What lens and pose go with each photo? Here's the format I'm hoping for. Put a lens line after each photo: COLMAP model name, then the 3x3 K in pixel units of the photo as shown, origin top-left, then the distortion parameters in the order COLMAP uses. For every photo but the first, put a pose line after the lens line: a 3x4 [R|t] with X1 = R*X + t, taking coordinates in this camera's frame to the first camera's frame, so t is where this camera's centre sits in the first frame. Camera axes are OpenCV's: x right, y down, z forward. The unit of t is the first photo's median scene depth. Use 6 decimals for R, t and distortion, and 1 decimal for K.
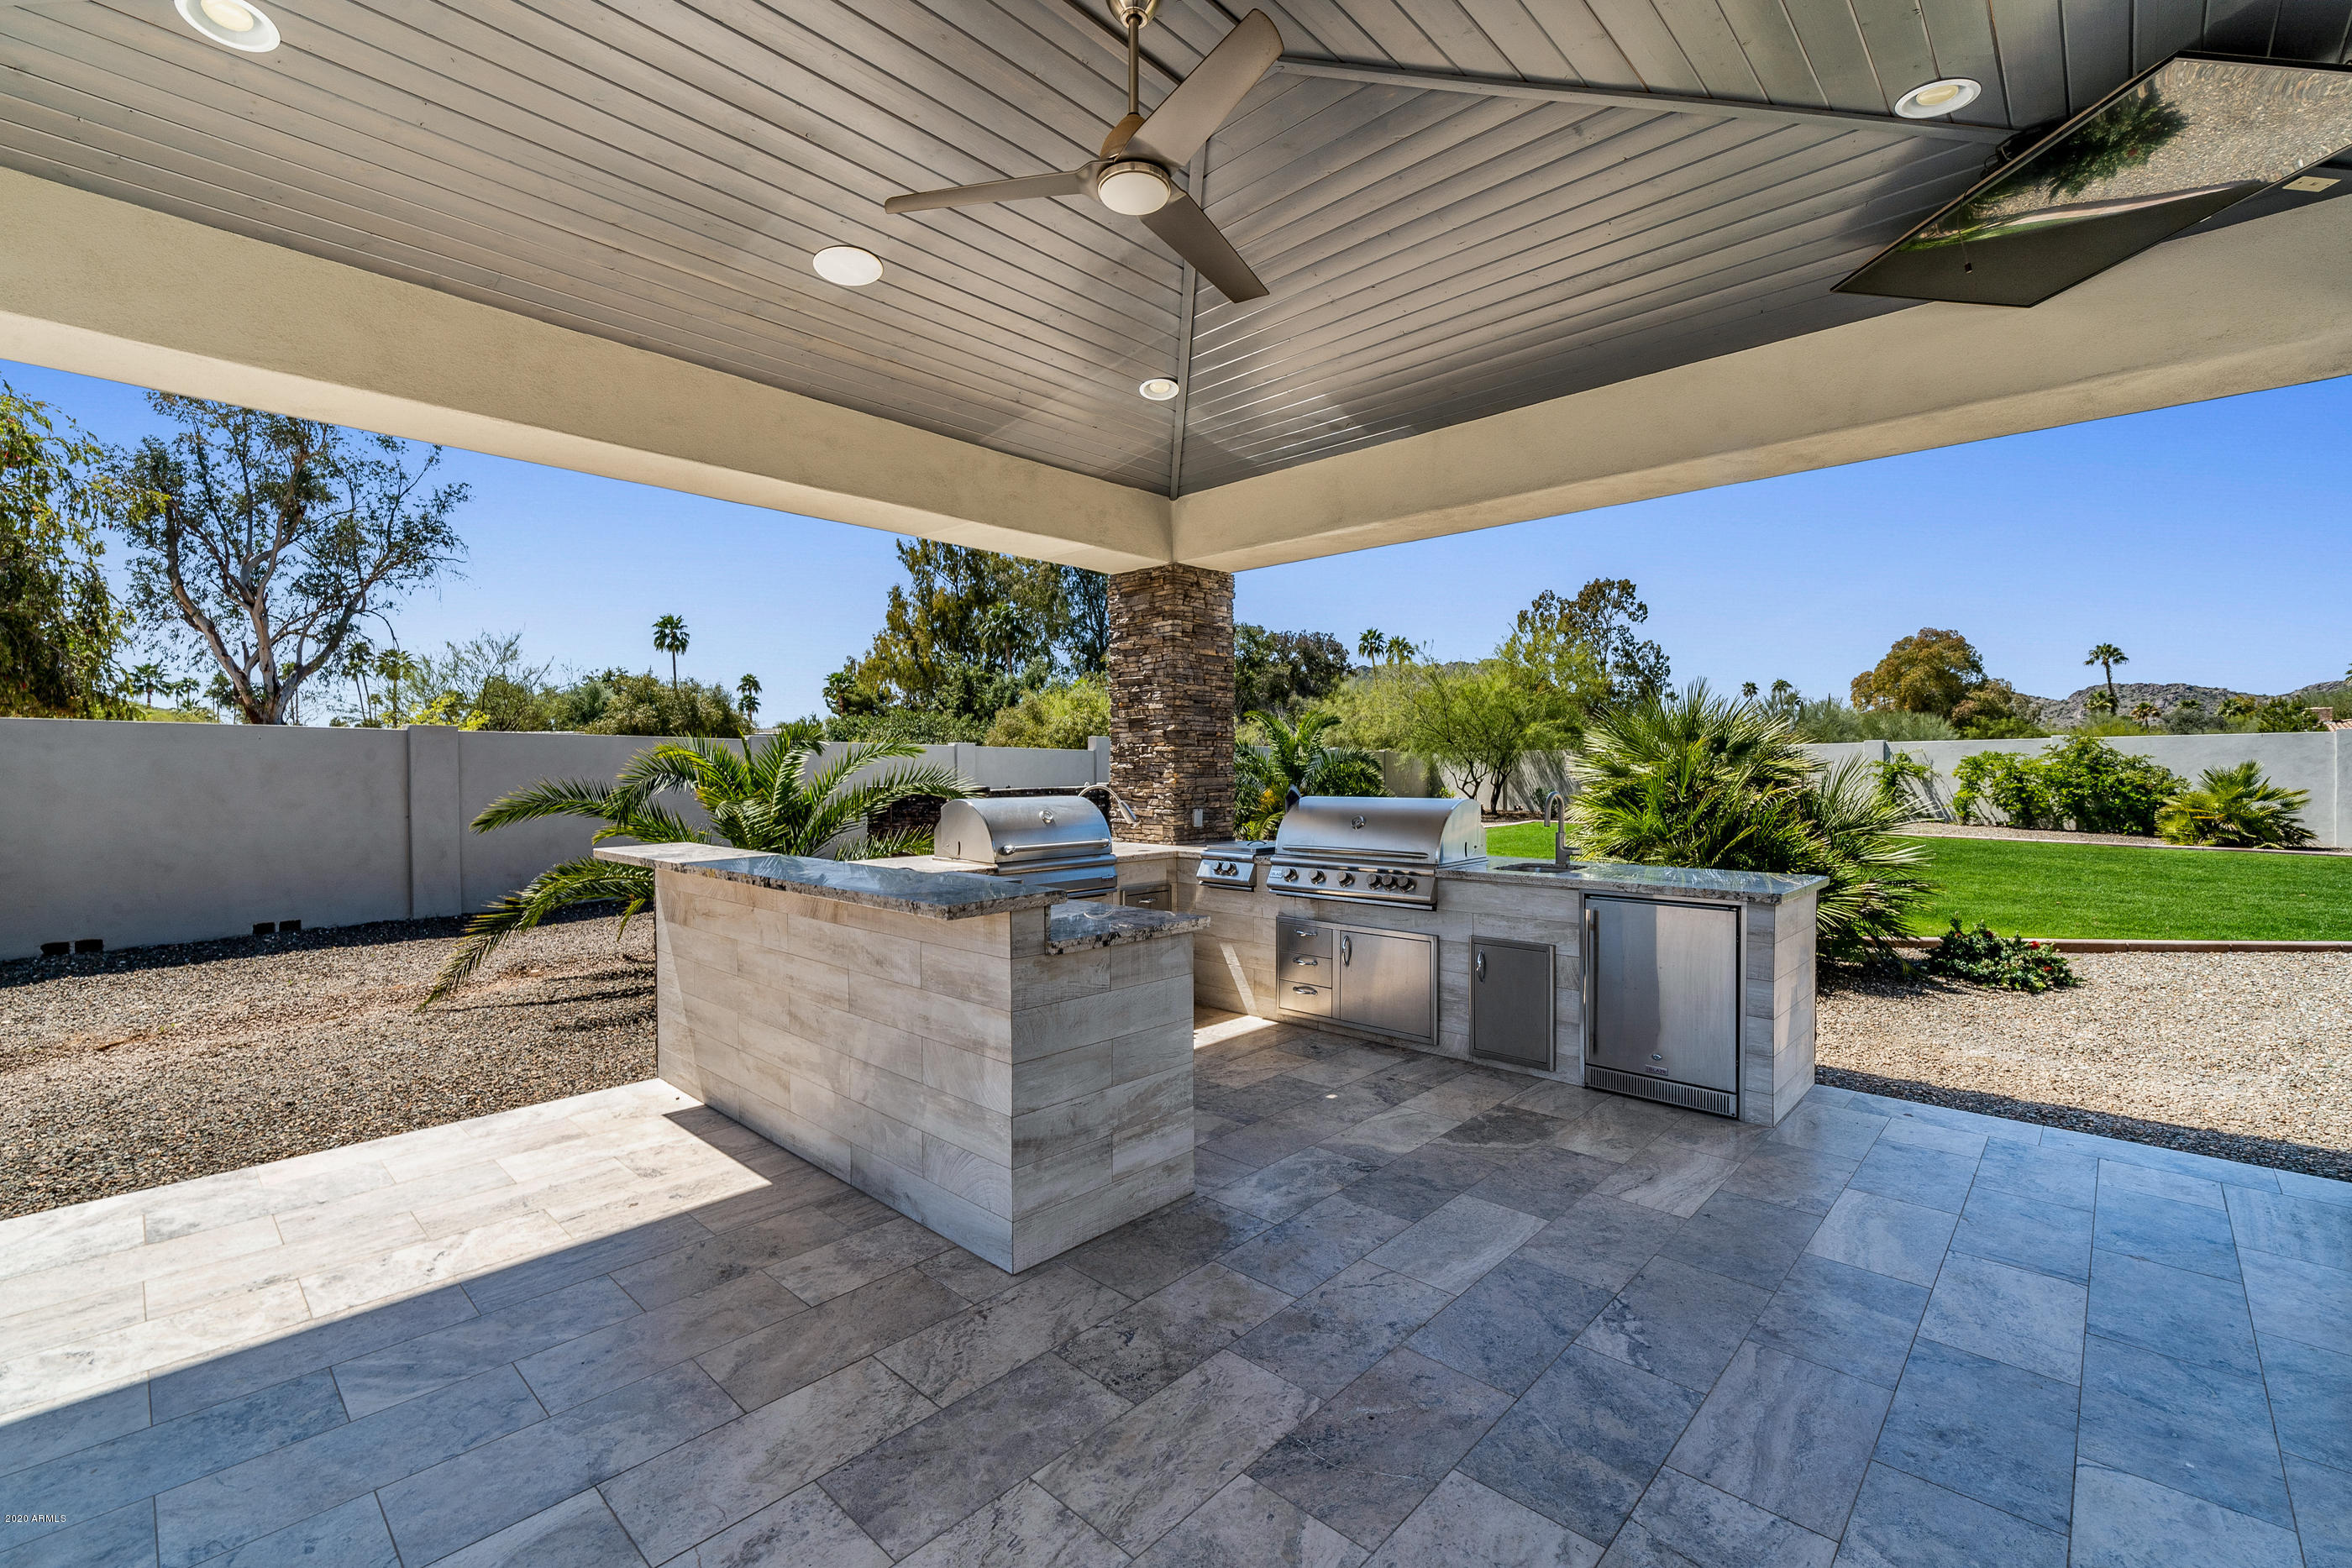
lens RADIAL K [[1004.6, 0, 1176.0], [0, 1004.6, 784.0], [0, 0, 1]] dist [-0.001720, 0.000440]
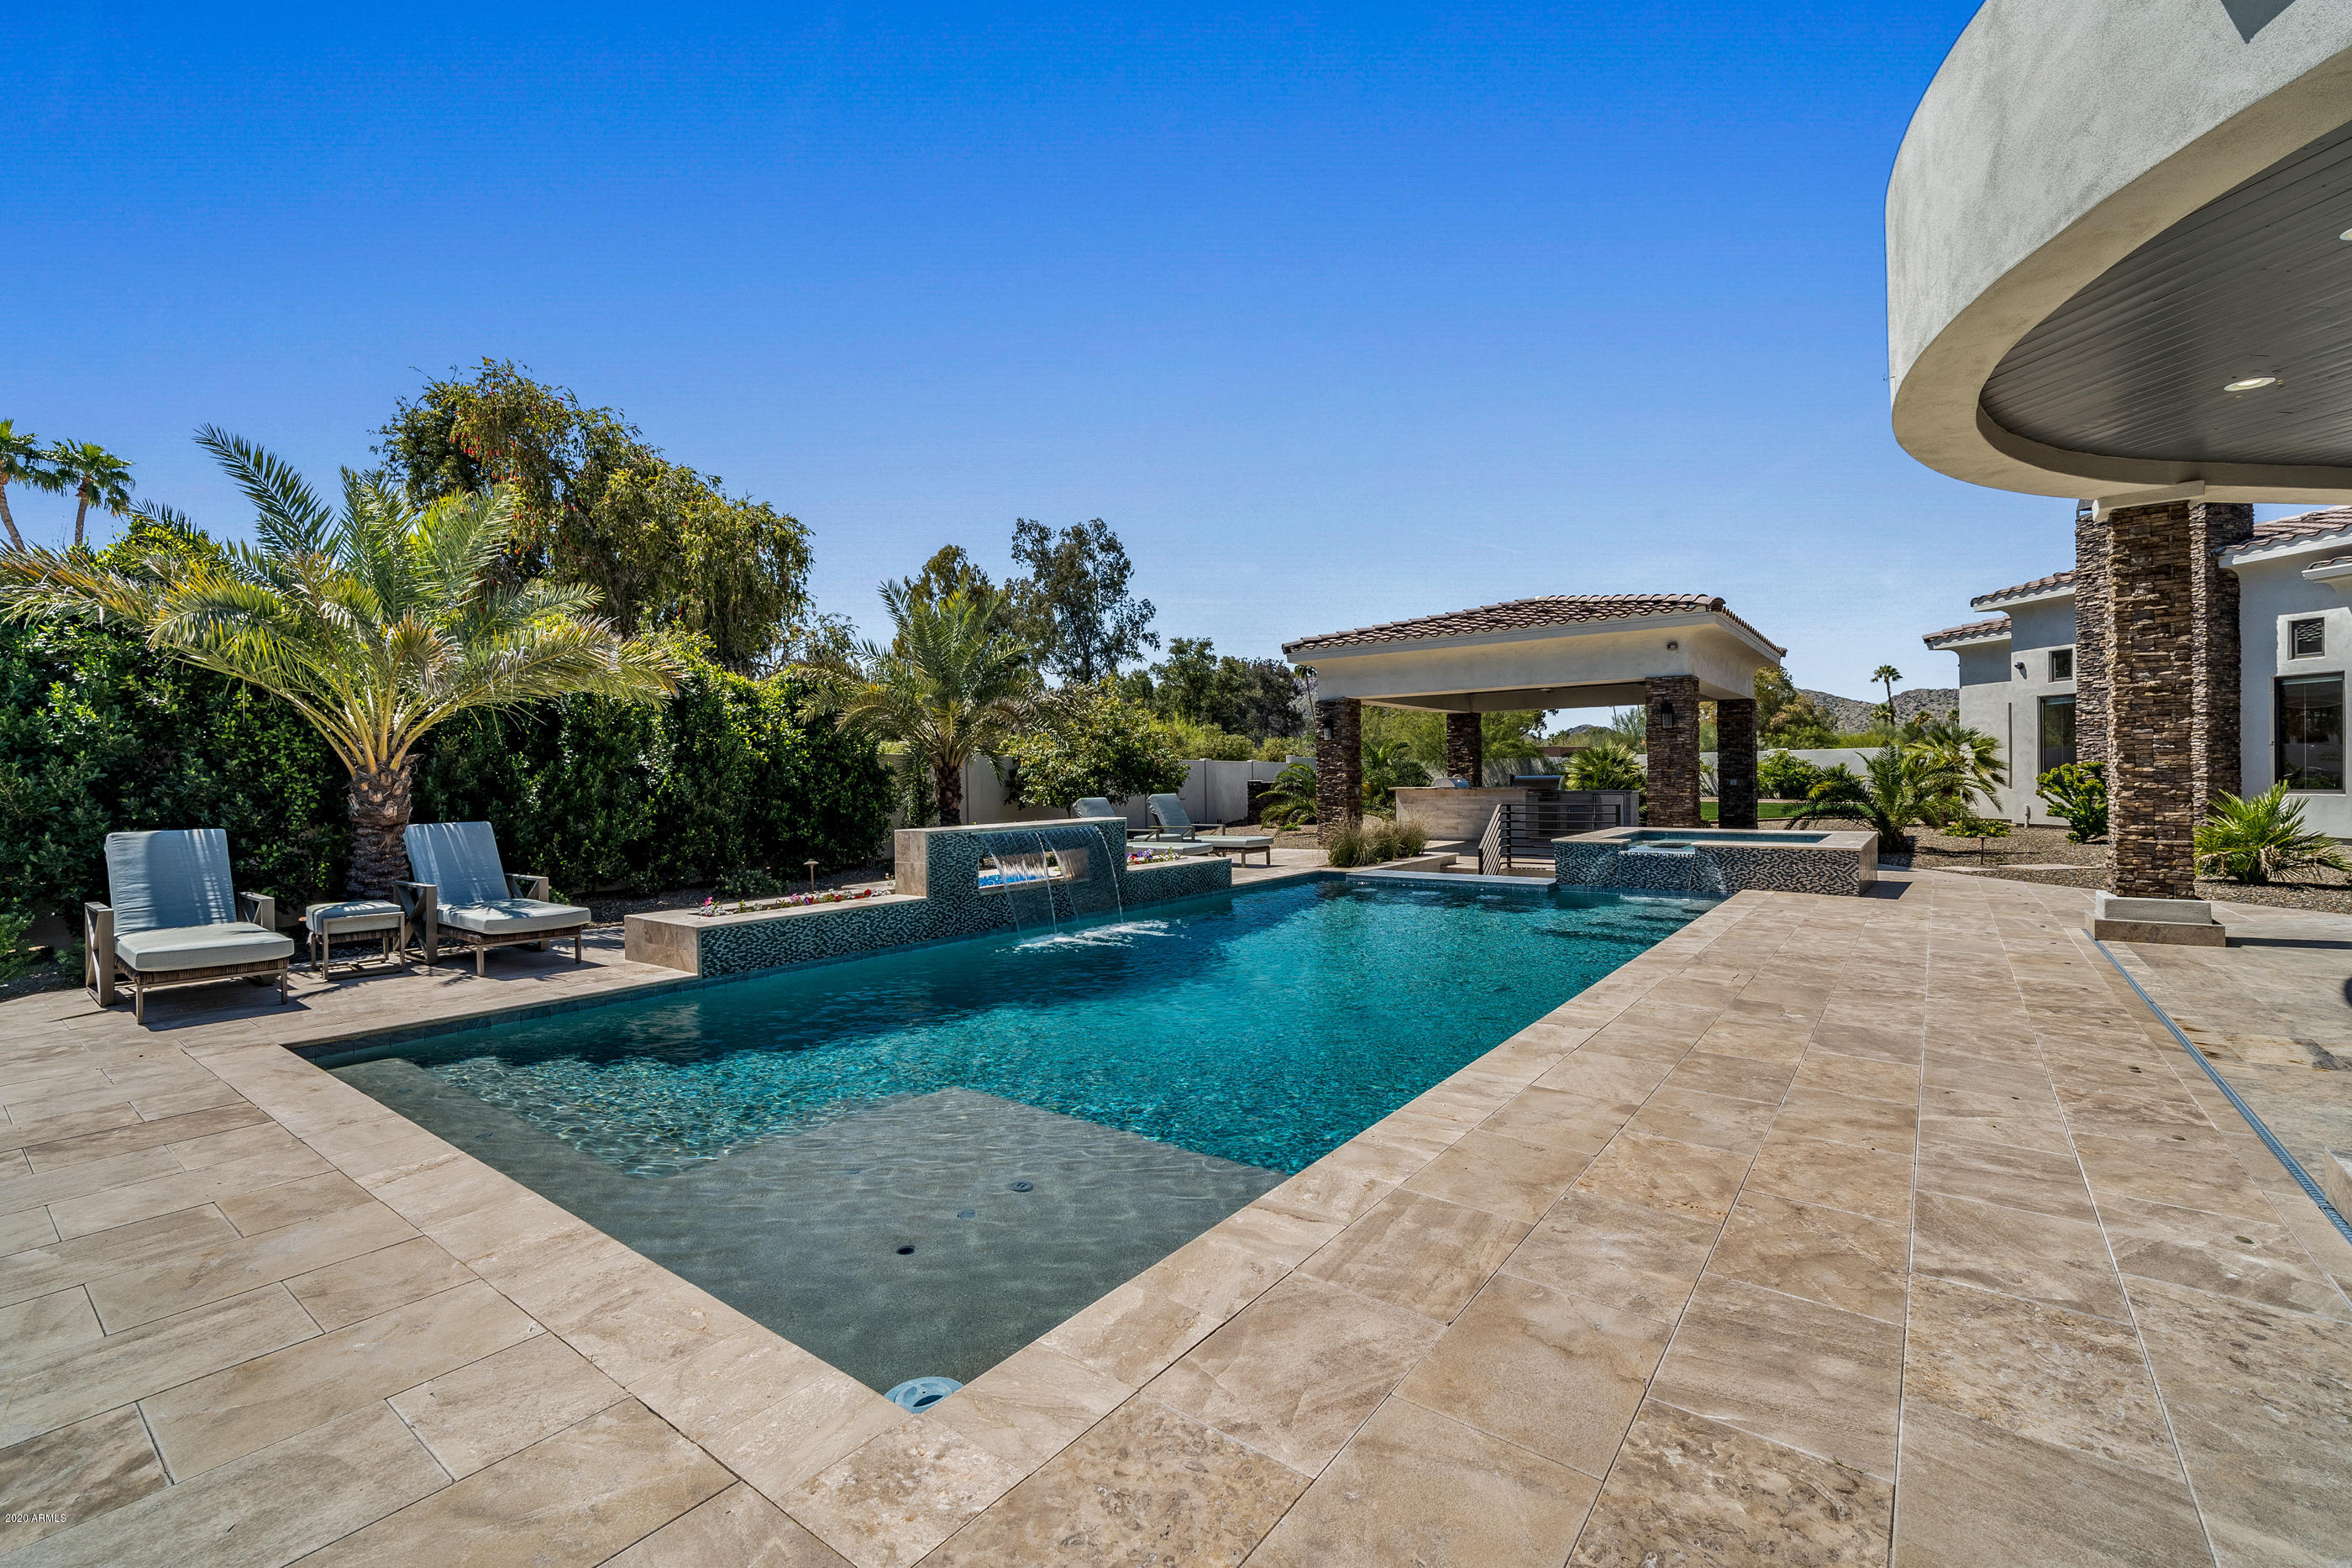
lens RADIAL K [[1004.6, 0, 1176.0], [0, 1004.6, 784.0], [0, 0, 1]] dist [-0.001720, 0.000440]
pose [[0.994102, -0.014167, 0.107518, -0.098523], [0.014939, 0.999868, -0.006376, 0.002750], [-0.107413, 0.007945, 0.994183, -0.166116]]
